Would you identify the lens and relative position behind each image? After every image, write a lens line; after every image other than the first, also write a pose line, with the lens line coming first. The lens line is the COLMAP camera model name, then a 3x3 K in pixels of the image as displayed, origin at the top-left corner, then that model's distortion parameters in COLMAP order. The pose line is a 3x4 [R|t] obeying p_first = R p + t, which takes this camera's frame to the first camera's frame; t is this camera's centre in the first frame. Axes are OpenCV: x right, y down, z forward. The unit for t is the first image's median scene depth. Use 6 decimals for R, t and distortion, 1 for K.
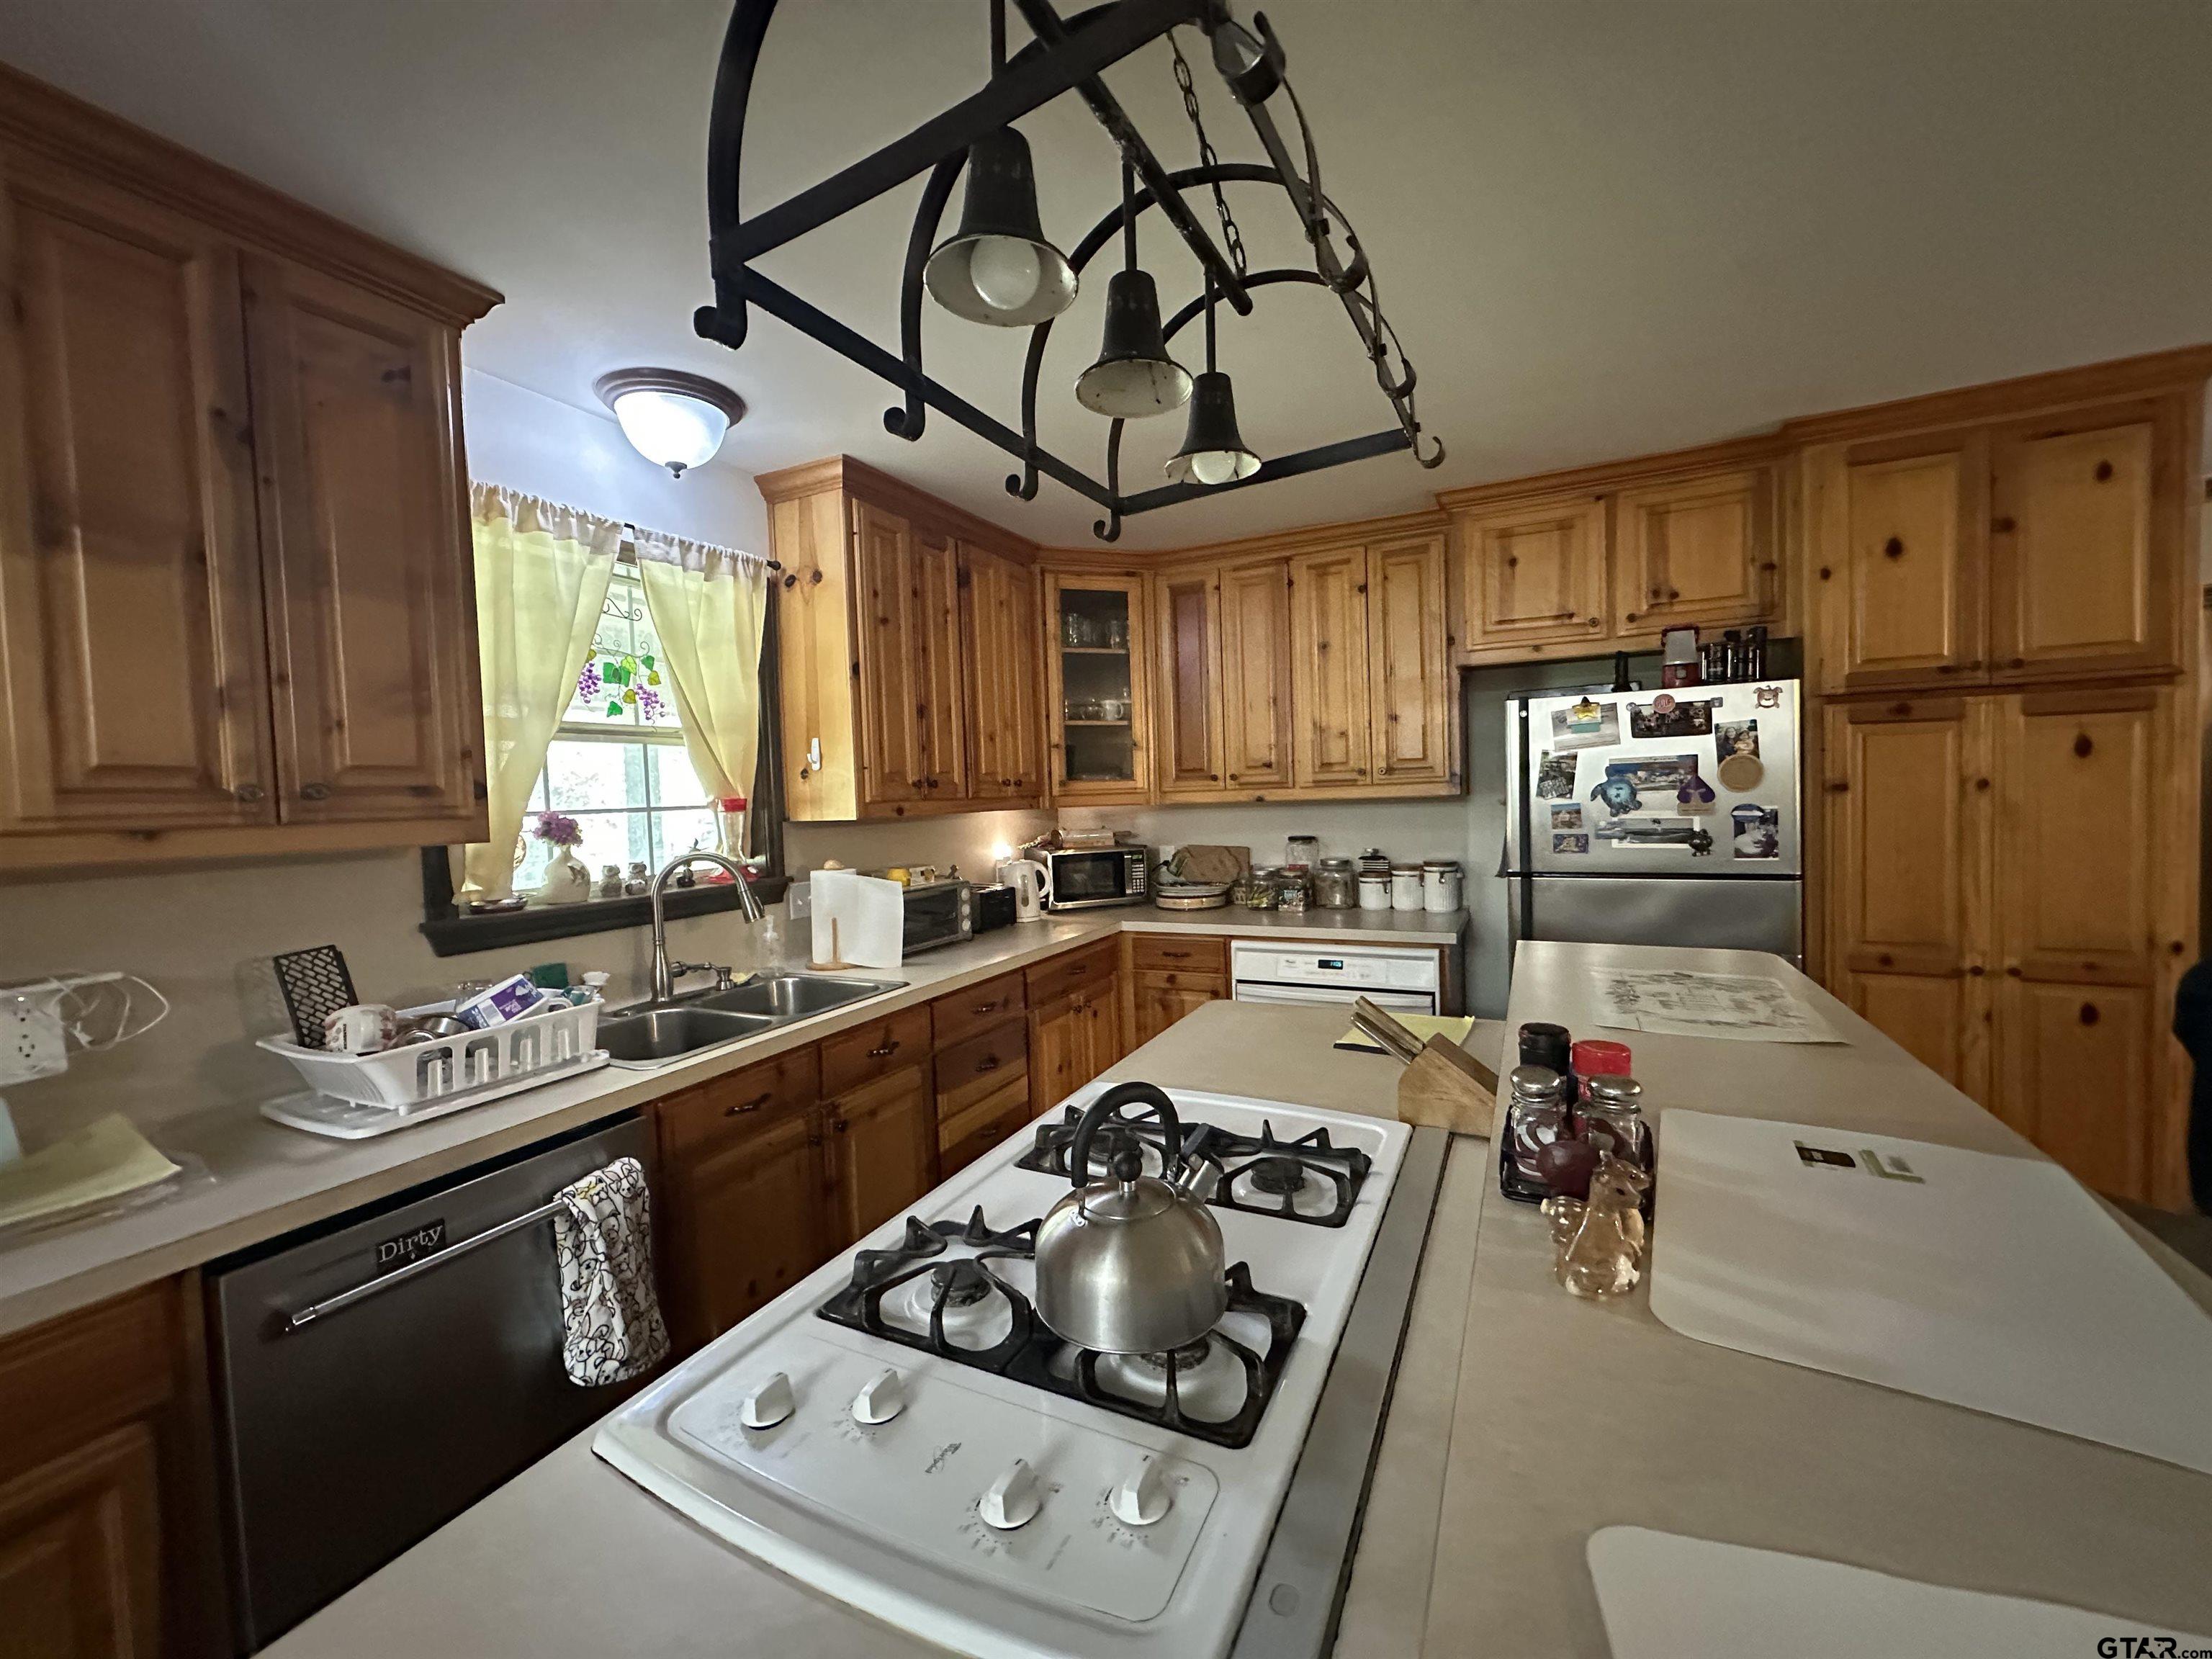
lens RADIAL K [[880.2, 0, 1106.7], [0, 880.2, 827.1], [0, 0, 1]] dist [-0.001404, 0.000349]
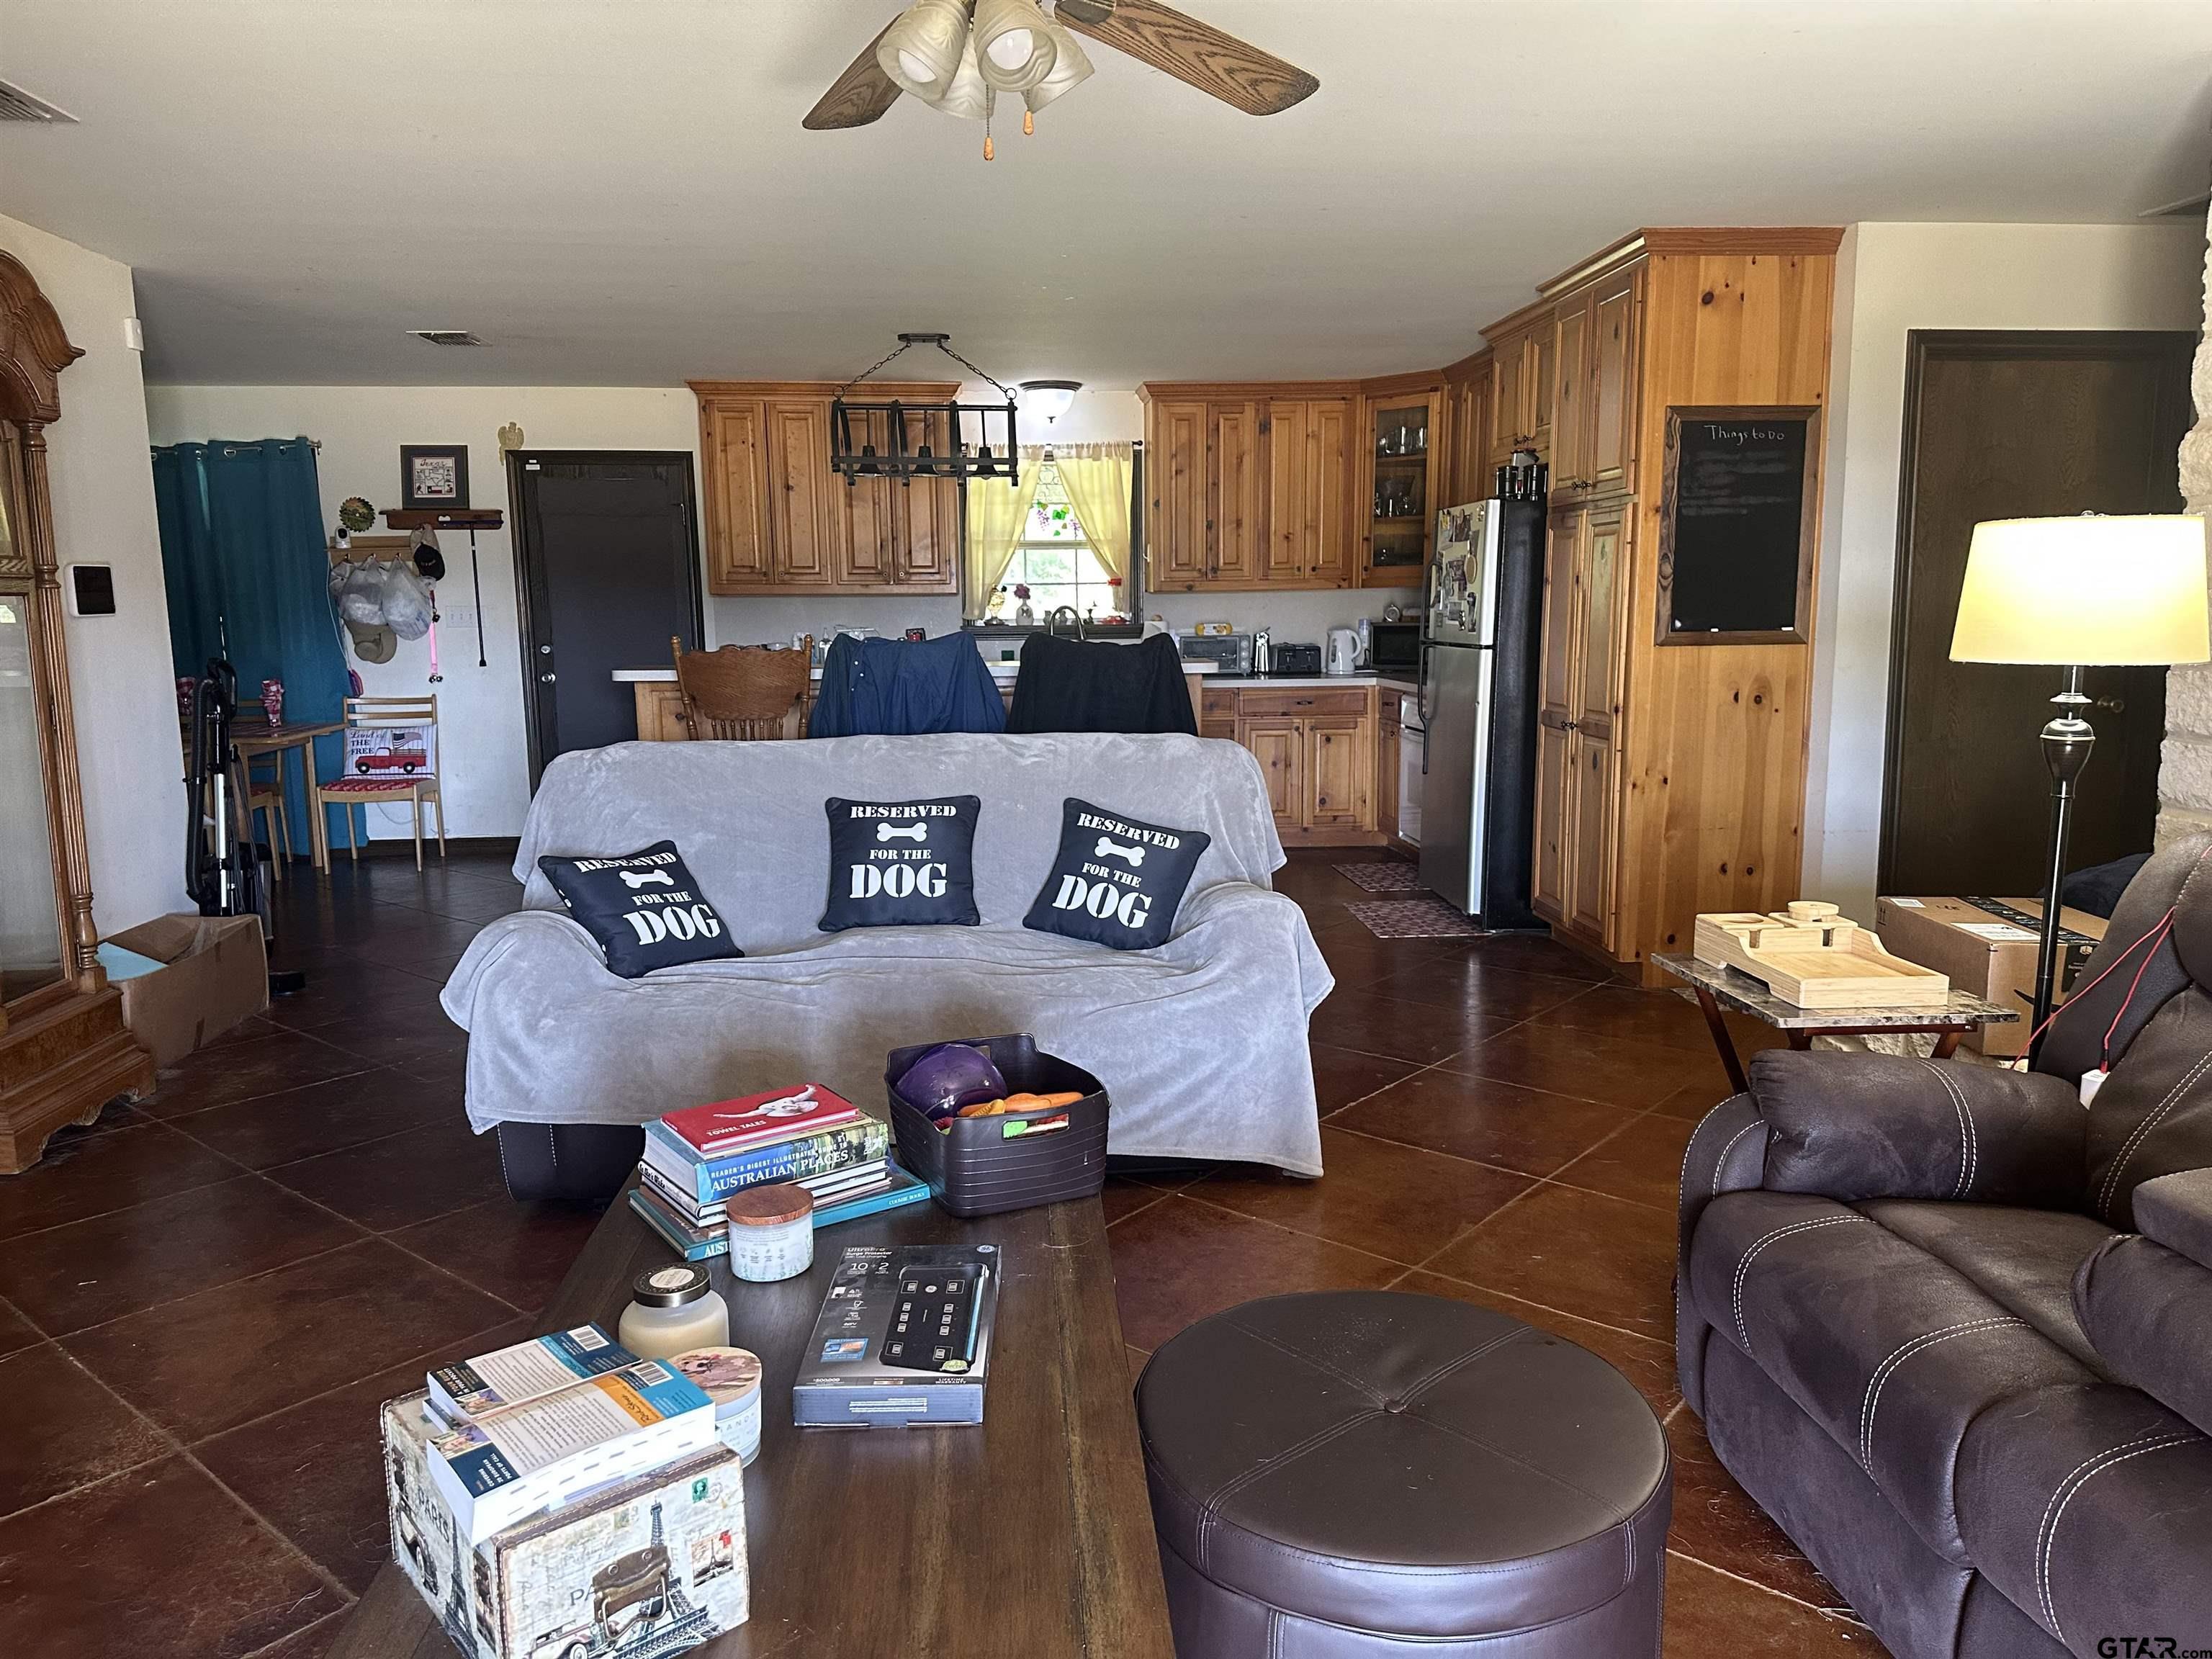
lens RADIAL K [[1544.5, 0, 1099.5], [0, 1544.5, 846.4], [0, 0, 1]] dist [0.077999, -0.063328]
pose [[0.517874, 0.162584, -0.839865, 2.384858], [-0.039006, 0.985240, 0.166674, -0.017920], [0.854567, -0.053556, 0.516572, -0.734998]]
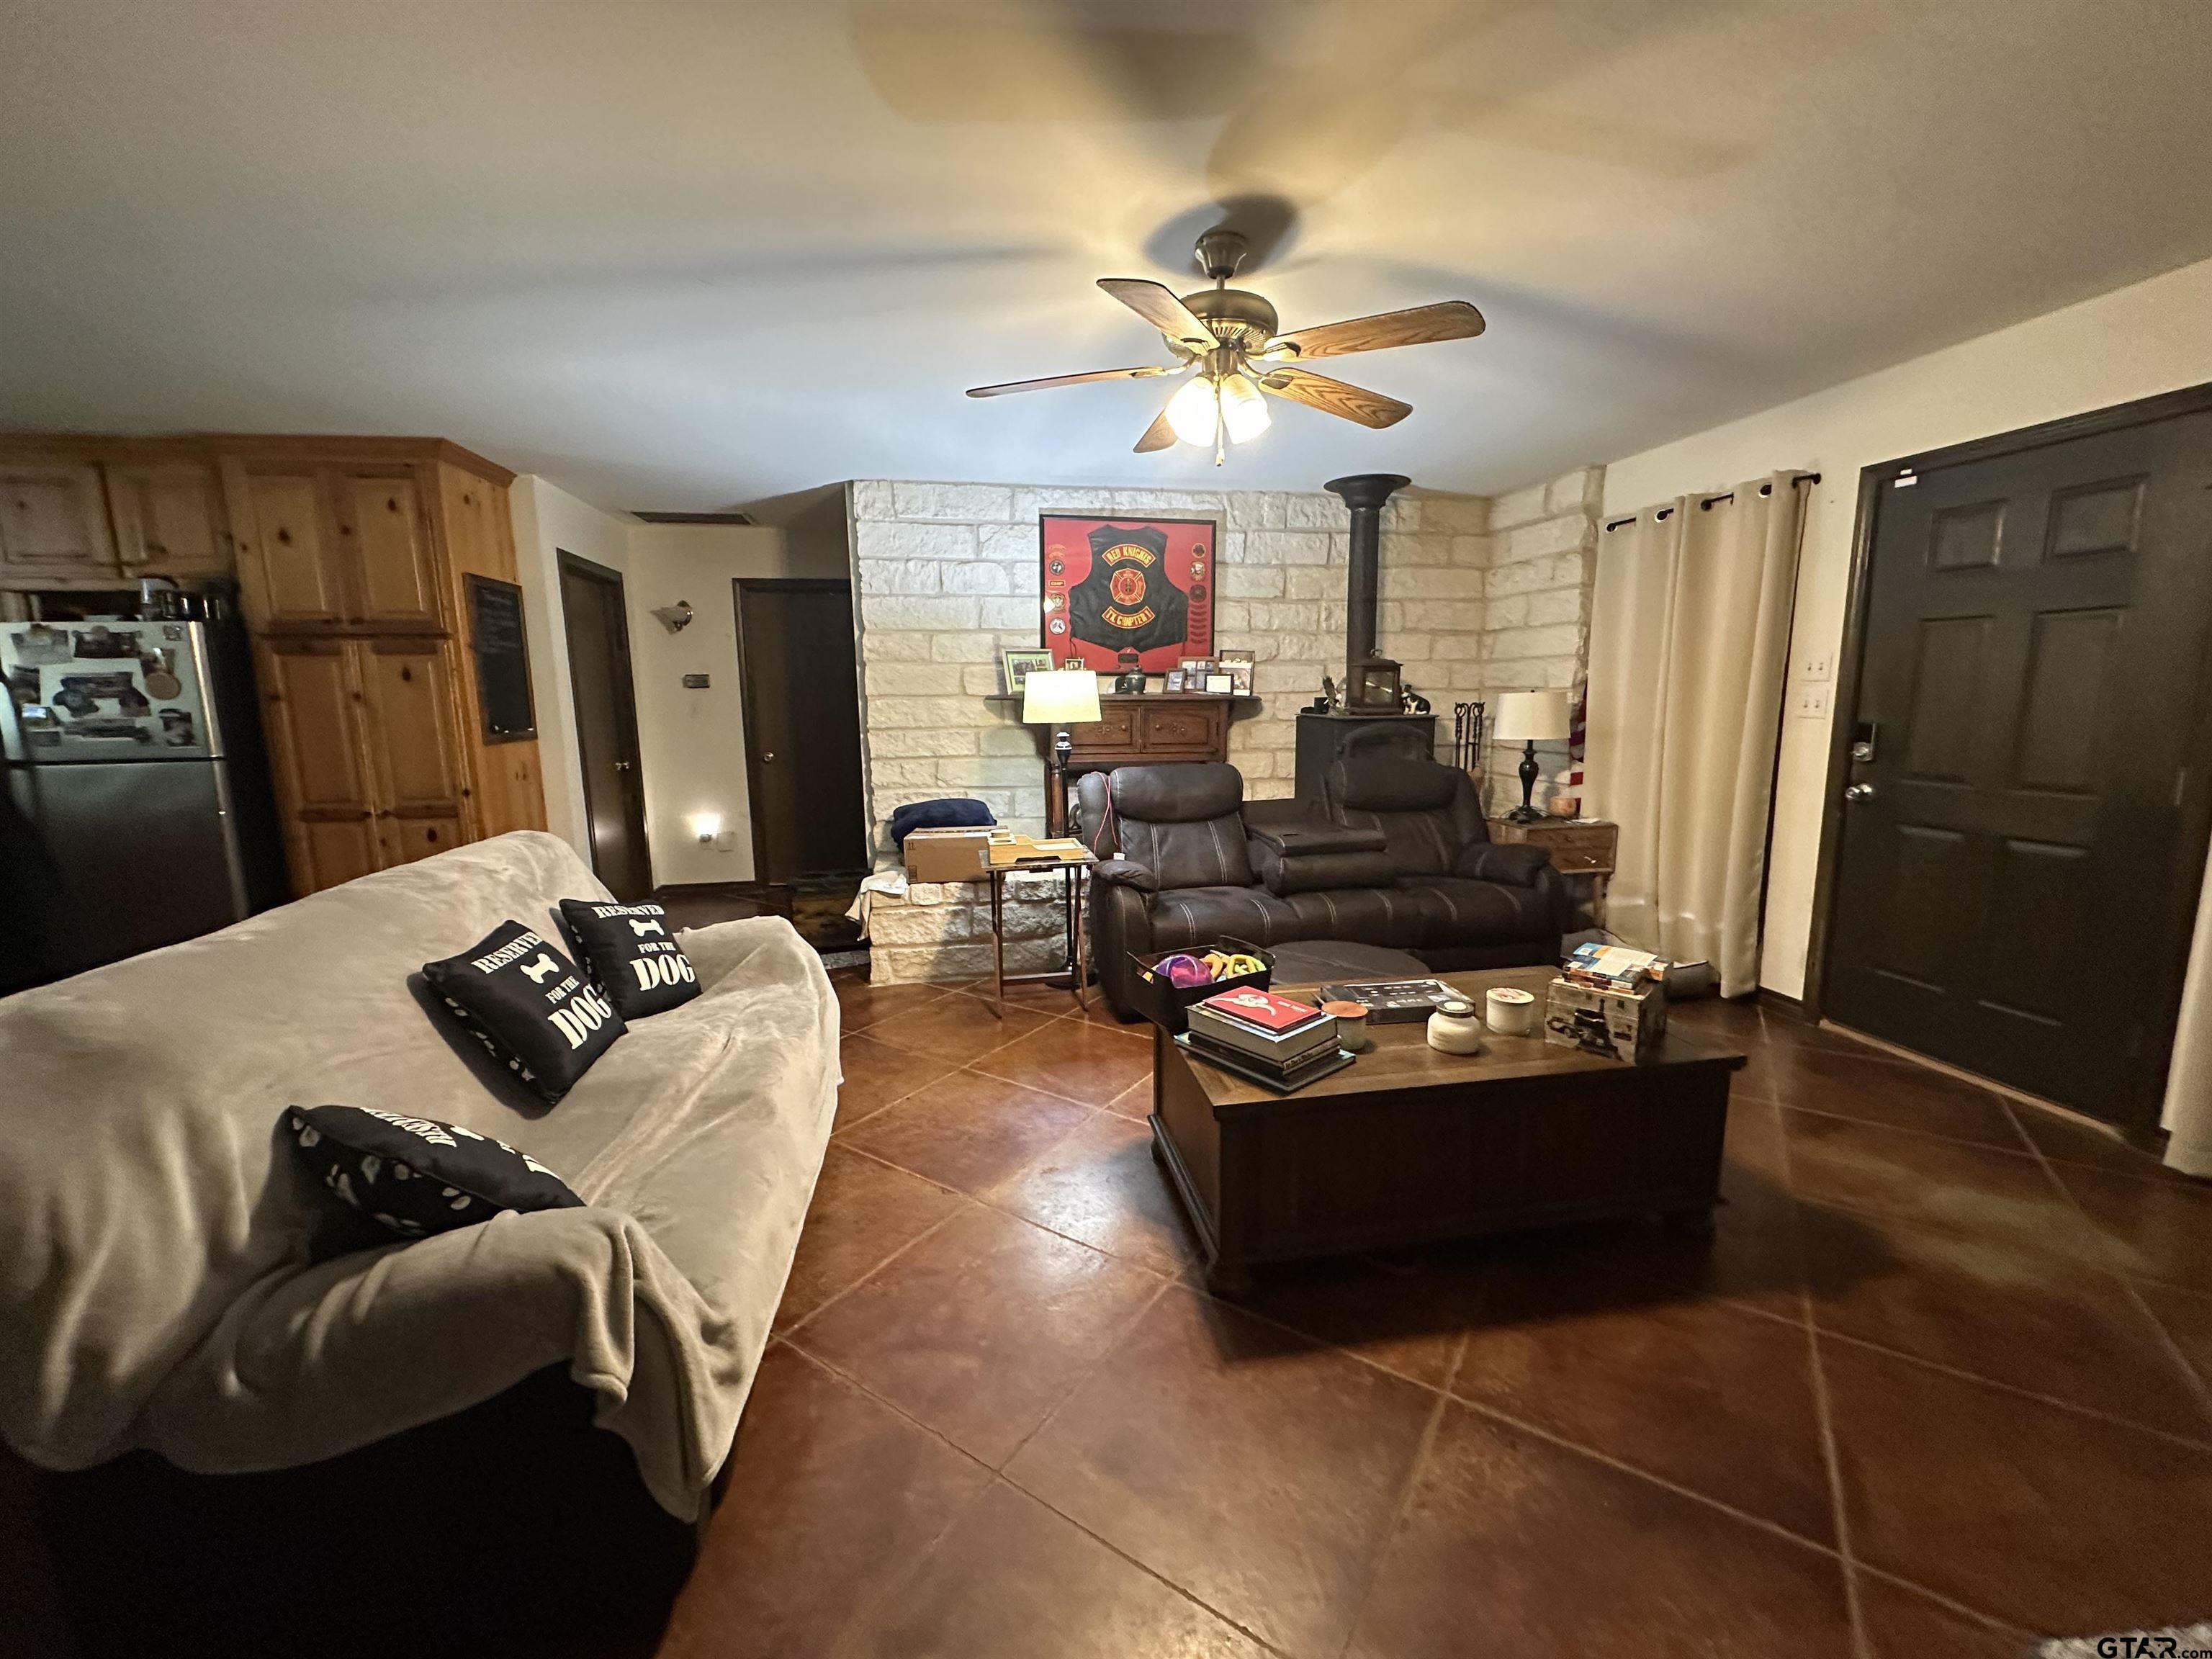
lens RADIAL K [[880.2, 0, 1106.8], [0, 880.2, 831.3], [0, 0, 1]] dist [-0.001404, 0.000349]
pose [[0.799501, -0.075284, 0.595929, 1.011971], [0.013811, 0.994156, 0.107064, 0.037583], [-0.600507, -0.077368, 0.795868, -0.991756]]
